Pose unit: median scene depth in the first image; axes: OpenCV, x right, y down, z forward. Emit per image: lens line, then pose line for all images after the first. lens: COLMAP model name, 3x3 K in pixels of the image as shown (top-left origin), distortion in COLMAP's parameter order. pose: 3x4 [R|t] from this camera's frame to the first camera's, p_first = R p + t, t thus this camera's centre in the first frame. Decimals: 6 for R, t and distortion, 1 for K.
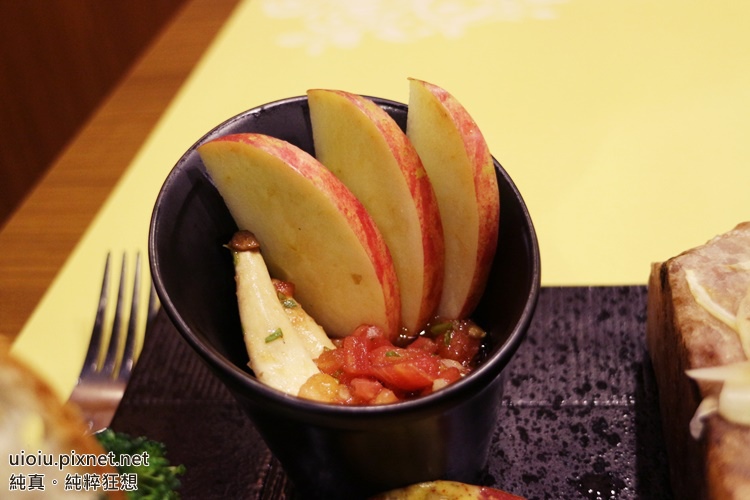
lens RADIAL K [[1046.4, 0, 382.0], [0, 1046.4, 251.1], [0, 0, 1]] dist [-0.098965, 0.000000]
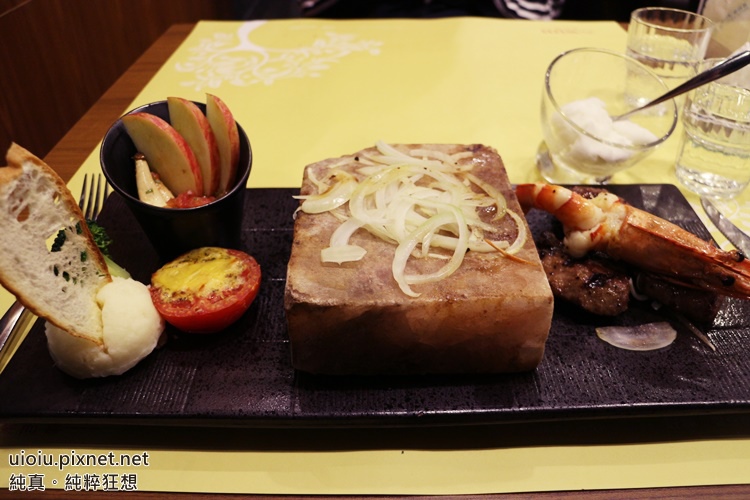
lens RADIAL K [[674.7, 0, 369.1], [0, 674.7, 250.4], [0, 0, 1]] dist [-0.153392, 0.106389]
pose [[0.989893, 0.010868, 0.141399, 0.193344], [-0.014747, 0.999542, 0.026408, 0.168167], [-0.141048, -0.028226, 0.989600, -0.665347]]
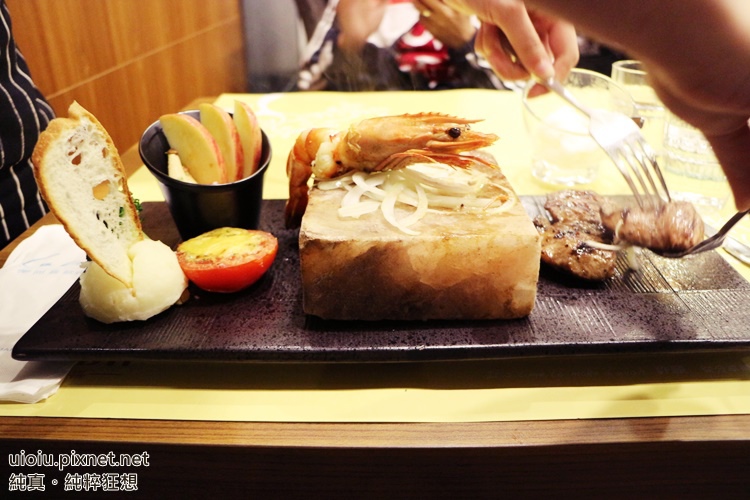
lens RADIAL K [[674.7, 0, 357.4], [0, 674.7, 207.8], [0, 0, 1]] dist [-0.153392, 0.106389]
pose [[0.993655, 0.044351, 0.103360, 0.188369], [-0.022279, 0.978375, -0.205635, 0.505632], [-0.110245, 0.202027, 0.973155, -0.798594]]
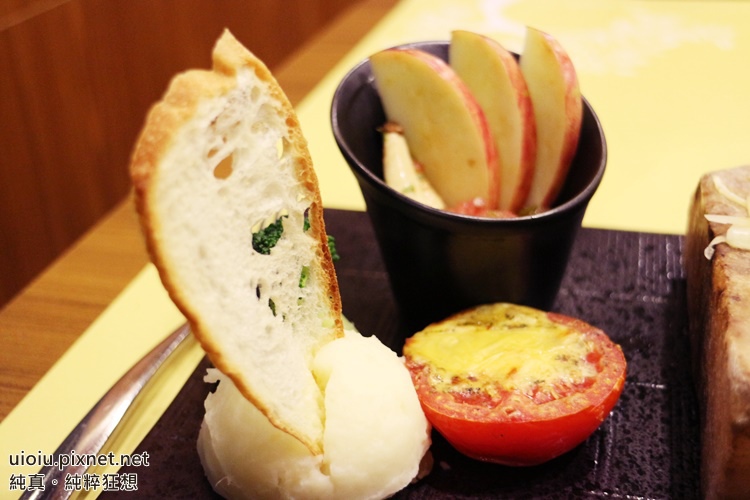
lens RADIAL K [[1046.4, 0, 350.3], [0, 1046.4, 214.4], [0, 0, 1]] dist [-0.098965, 0.000000]
pose [[0.987868, 0.124221, -0.093202, -0.044485], [-0.136094, 0.981558, -0.134251, 0.296582], [0.074807, 0.145307, 0.986555, -0.350747]]
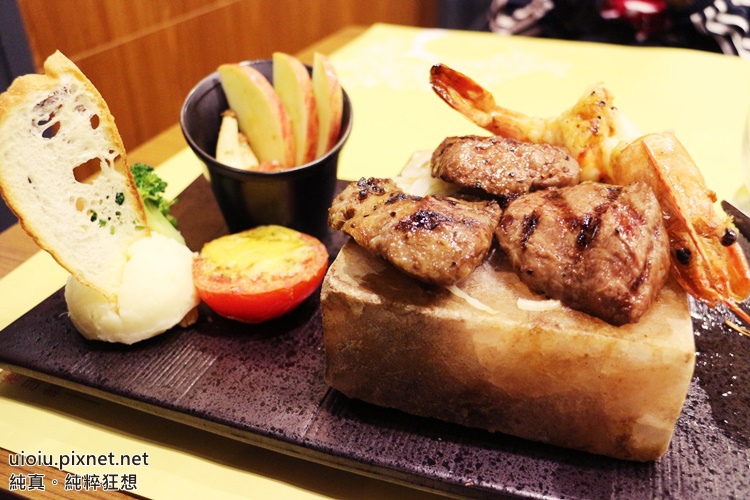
lens RADIAL K [[711.7, 0, 334.7], [0, 711.7, 235.2], [0, 0, 1]] dist [-0.140245, 0.016838]
pose [[0.965750, 0.190556, -0.176114, 0.393526], [-0.200422, 0.978898, -0.039880, 0.257324], [0.164799, 0.073811, 0.983562, -0.410527]]
